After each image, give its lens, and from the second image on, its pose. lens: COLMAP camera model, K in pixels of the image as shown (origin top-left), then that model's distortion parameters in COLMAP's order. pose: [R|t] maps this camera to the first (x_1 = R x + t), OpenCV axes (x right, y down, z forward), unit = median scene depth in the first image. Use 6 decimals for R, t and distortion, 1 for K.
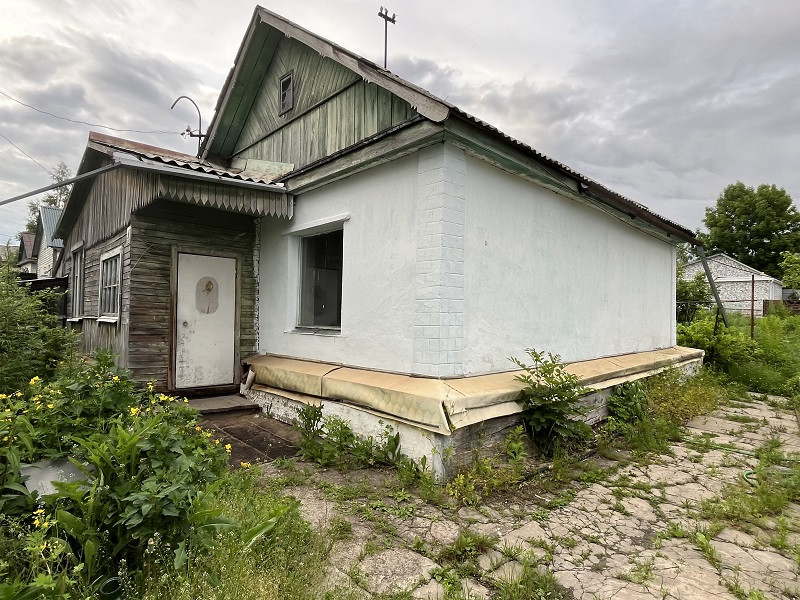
lens RADIAL K [[441.0, 0, 400.0], [0, 441.0, 300.0], [0, 0, 1]] dist [-0.001685, -0.000459]
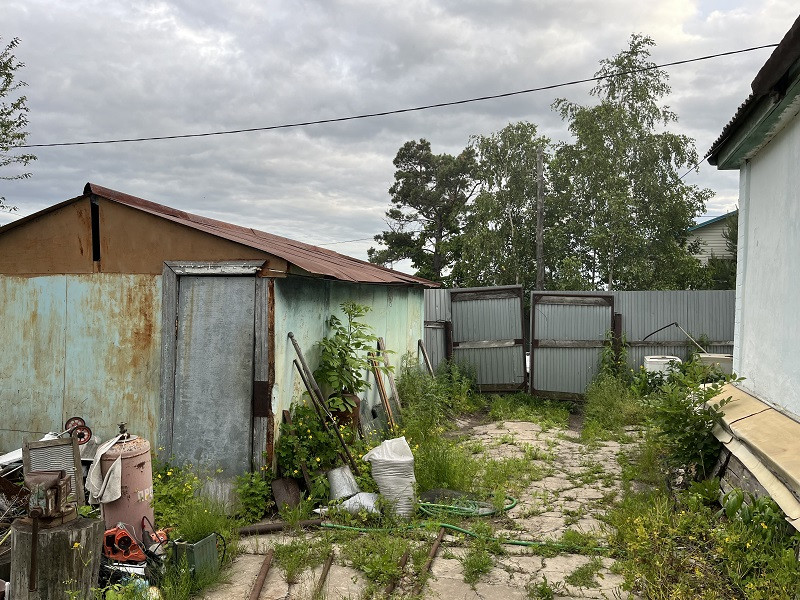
lens RADIAL K [[614.2, 0, 400.0], [0, 614.2, 300.0], [0, 0, 1]] dist [0.046240, -0.075003]
pose [[-0.879909, -0.031170, -0.474119, 1.396294], [-0.016538, 0.999250, -0.035000, 0.033408], [0.474855, -0.022956, -0.879765, 1.746652]]
